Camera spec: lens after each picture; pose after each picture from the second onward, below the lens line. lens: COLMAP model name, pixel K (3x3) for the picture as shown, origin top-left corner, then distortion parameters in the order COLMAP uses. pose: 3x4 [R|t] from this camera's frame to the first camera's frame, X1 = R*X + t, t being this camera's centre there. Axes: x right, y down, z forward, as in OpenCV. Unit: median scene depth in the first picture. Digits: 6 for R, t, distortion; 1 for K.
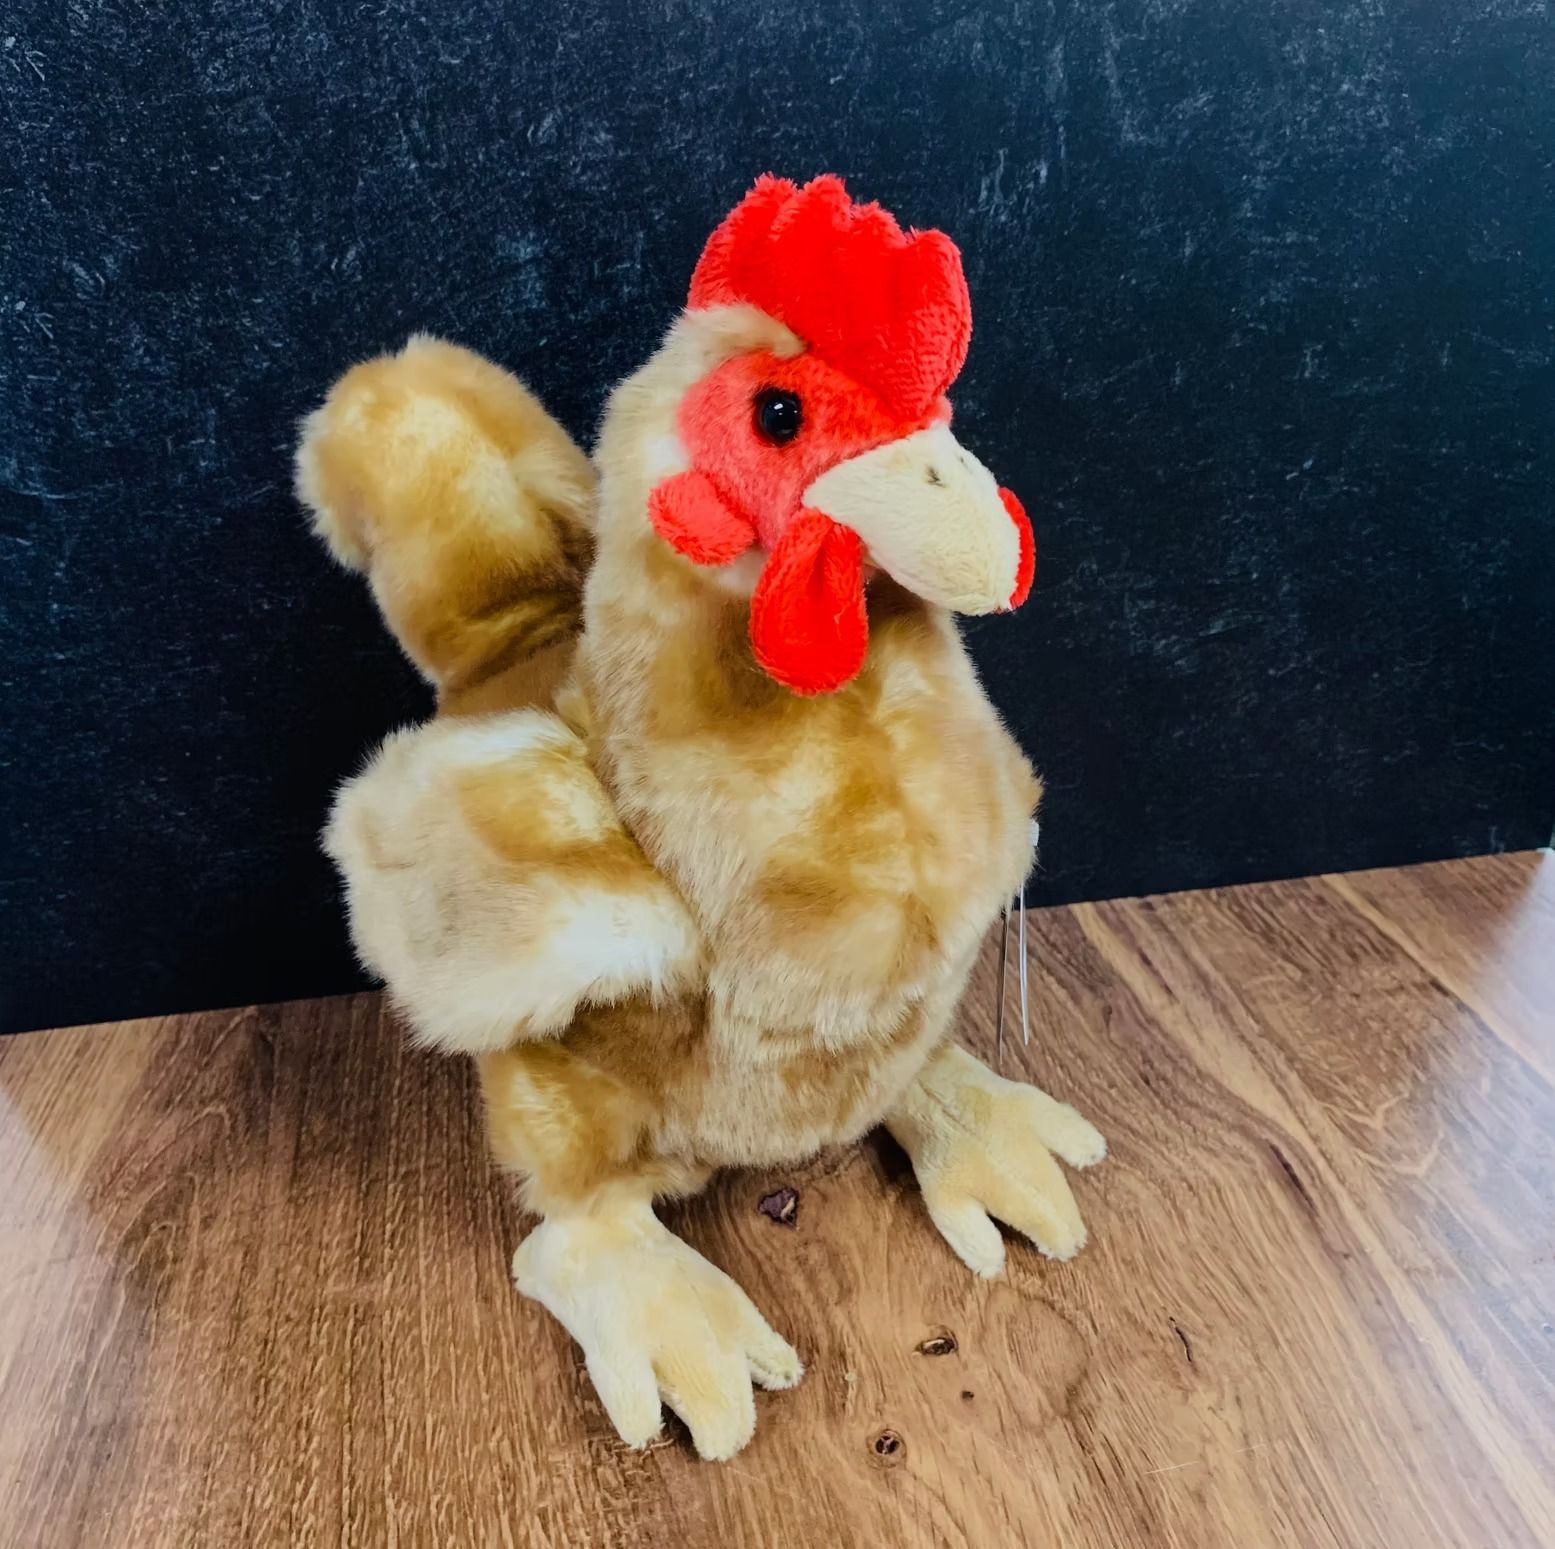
lens RADIAL K [[1604.5, 0, 777.8], [0, 1604.5, 758.0], [0, 0, 1]] dist [0.003219, -0.039482]
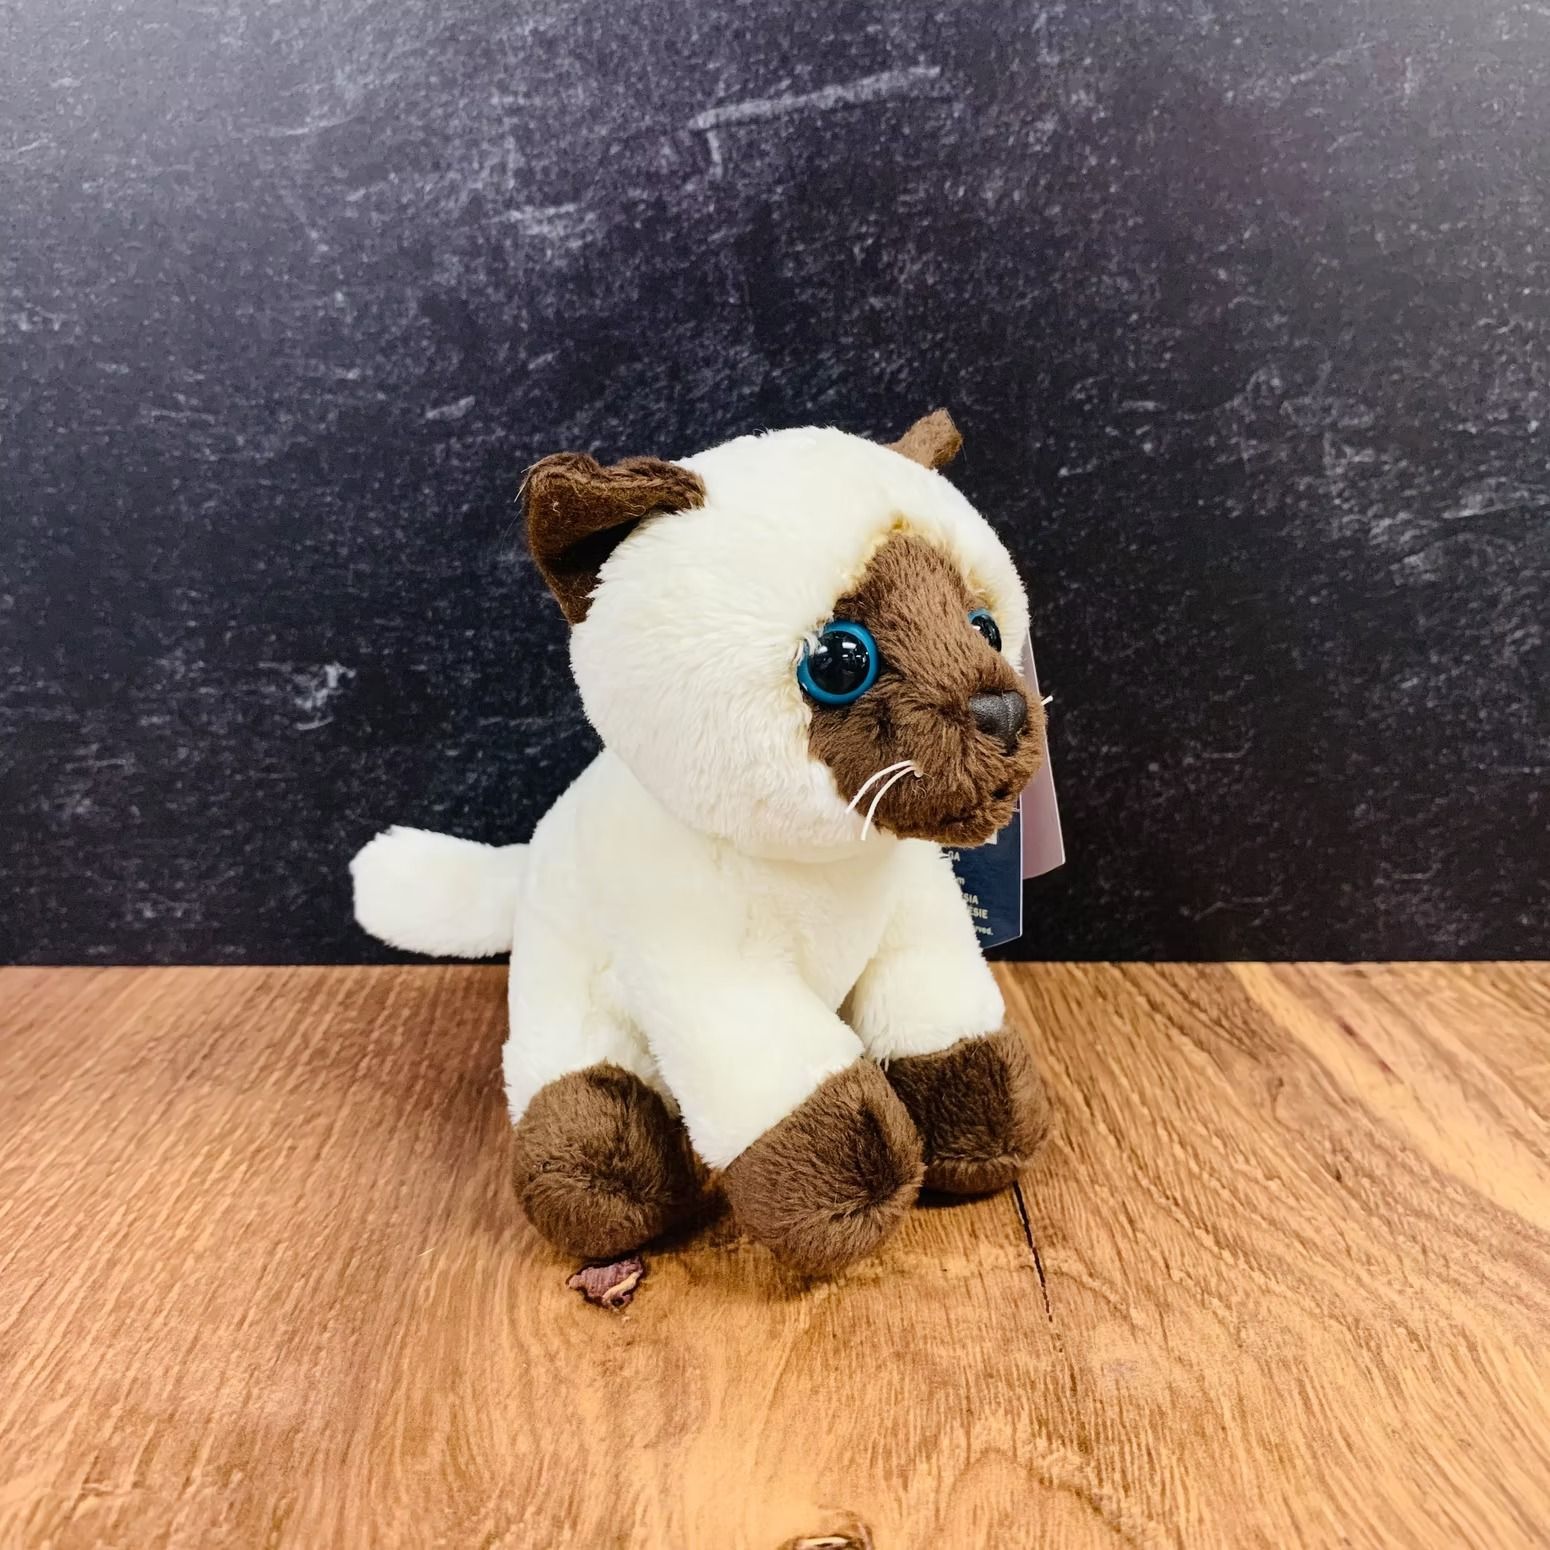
lens RADIAL K [[1630.8, 0, 778.7], [0, 1630.8, 759.8], [0, 0, 1]] dist [-0.053519, 0.065633]
pose [[0.987212, 0.066751, -0.144762, 0.121487], [-0.098618, 0.969212, -0.225615, 0.224472], [0.125245, 0.237006, 0.963401, 0.442729]]
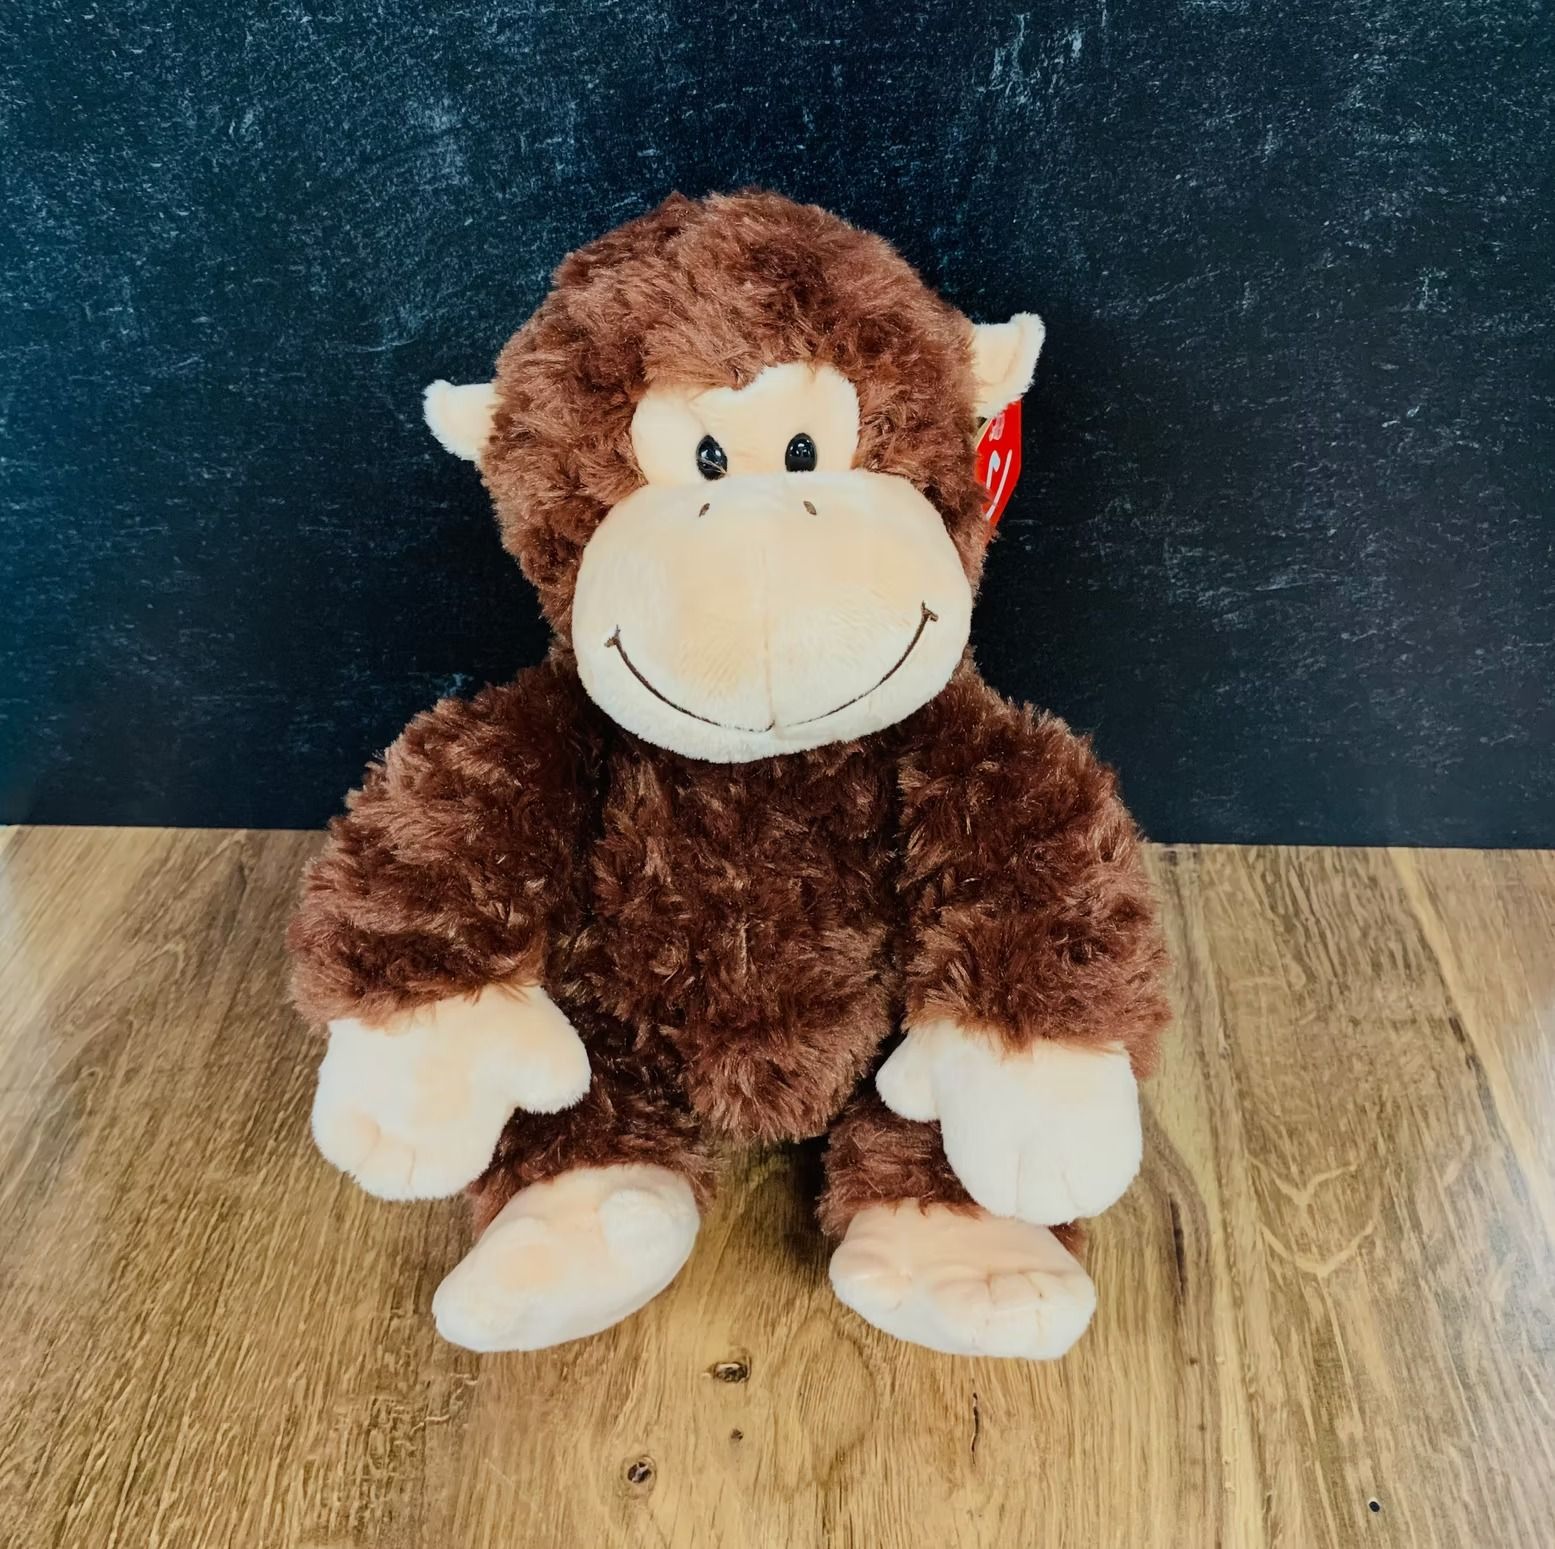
lens RADIAL K [[1608.9, 0, 774.1], [0, 1608.9, 756.8], [0, 0, 1]] dist [-0.035993, 0.052138]
pose [[0.968980, 0.147568, -0.198248, 0.235711], [-0.089293, 0.957022, 0.275928, -0.241945], [0.230446, -0.249666, 0.940511, 0.149182]]
